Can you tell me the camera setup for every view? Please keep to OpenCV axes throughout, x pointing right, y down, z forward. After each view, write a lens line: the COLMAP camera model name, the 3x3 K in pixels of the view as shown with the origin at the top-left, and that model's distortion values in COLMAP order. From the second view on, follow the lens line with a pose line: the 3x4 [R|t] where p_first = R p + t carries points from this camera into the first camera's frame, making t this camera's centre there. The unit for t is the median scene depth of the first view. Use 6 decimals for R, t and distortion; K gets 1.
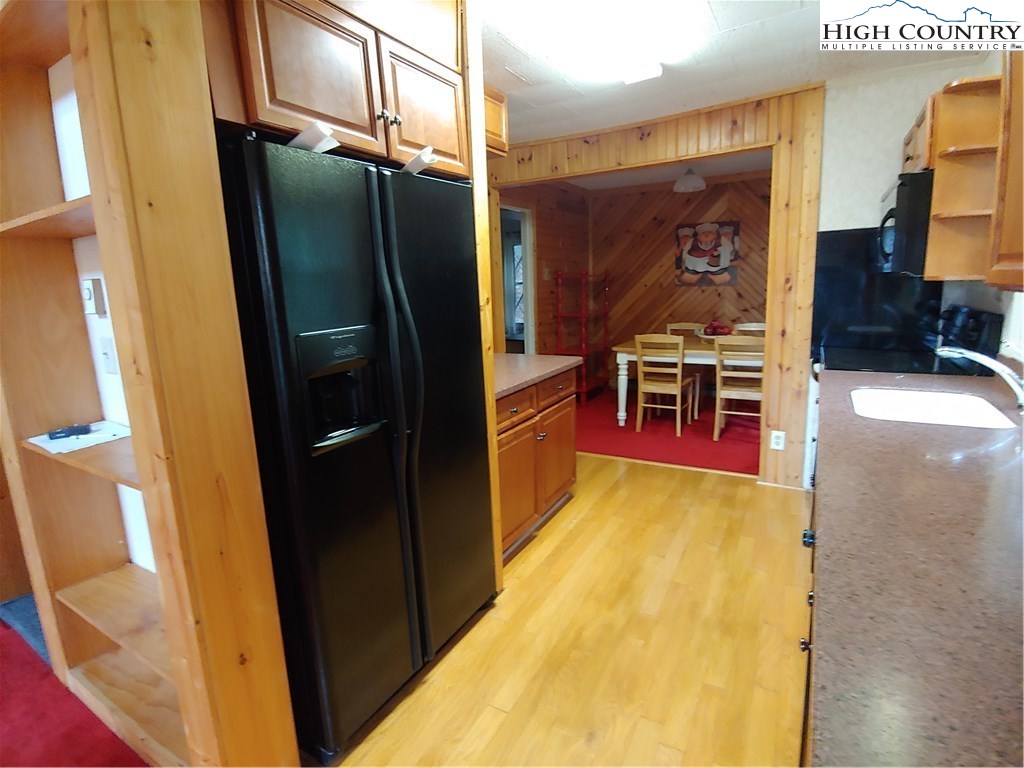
lens RADIAL K [[515.0, 0, 512.5], [0, 515.0, 374.9], [0, 0, 1]] dist [-0.010147, -0.003911]
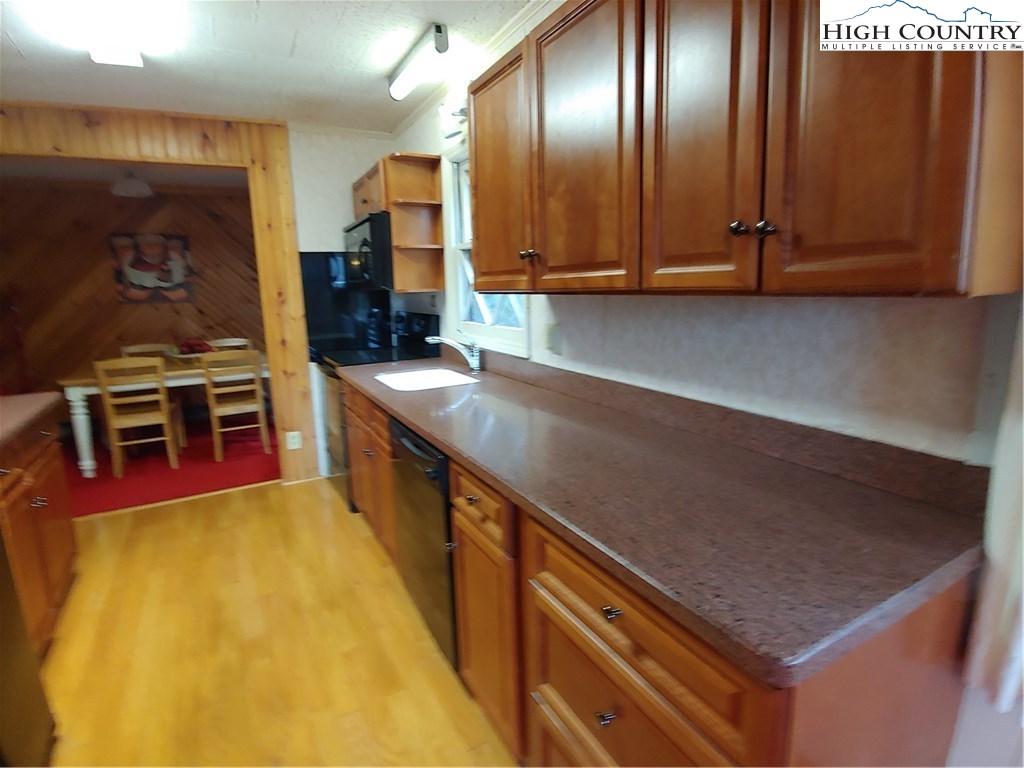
lens RADIAL K [[515.0, 0, 515.4], [0, 515.0, 371.5], [0, 0, 1]] dist [-0.010147, -0.003911]
pose [[0.499823, -0.118880, 0.857930, -0.118529], [0.158918, 0.986307, 0.044085, 0.007232], [-0.851424, 0.114305, 0.511871, 0.020323]]
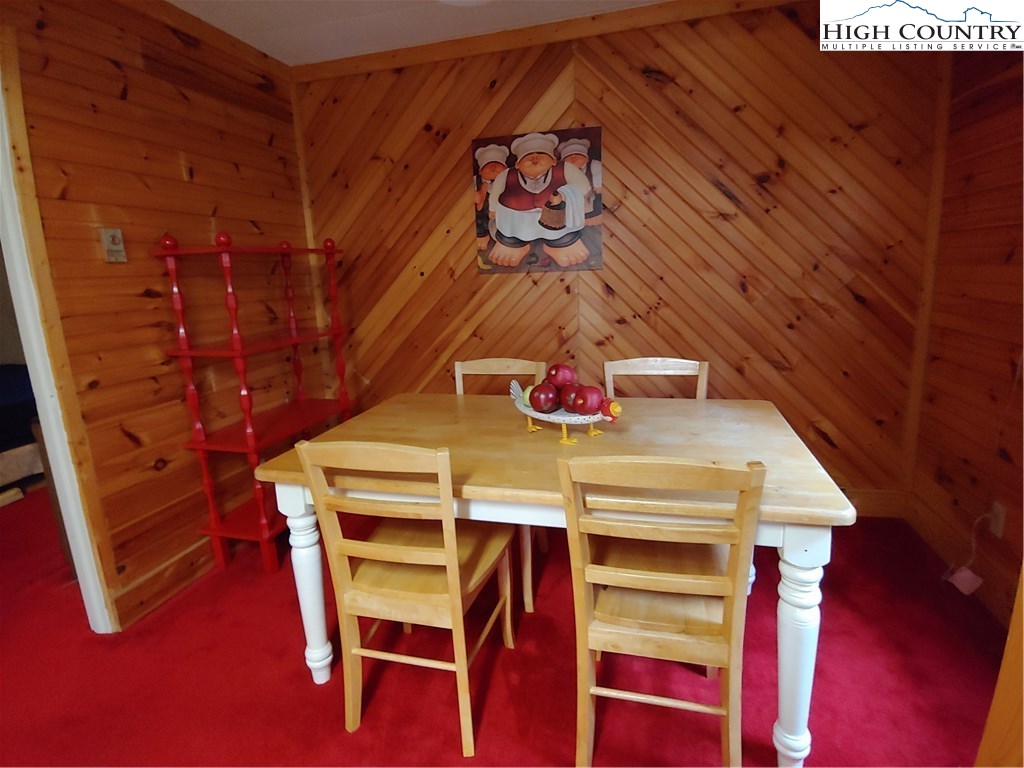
lens RADIAL K [[515.0, 0, 503.8], [0, 515.0, 375.1], [0, 0, 1]] dist [-0.010147, -0.003911]
pose [[0.967797, -0.062488, 0.243853, 0.268833], [0.059449, 0.998035, 0.019813, -0.107889], [-0.244611, -0.004678, 0.969610, 0.662881]]
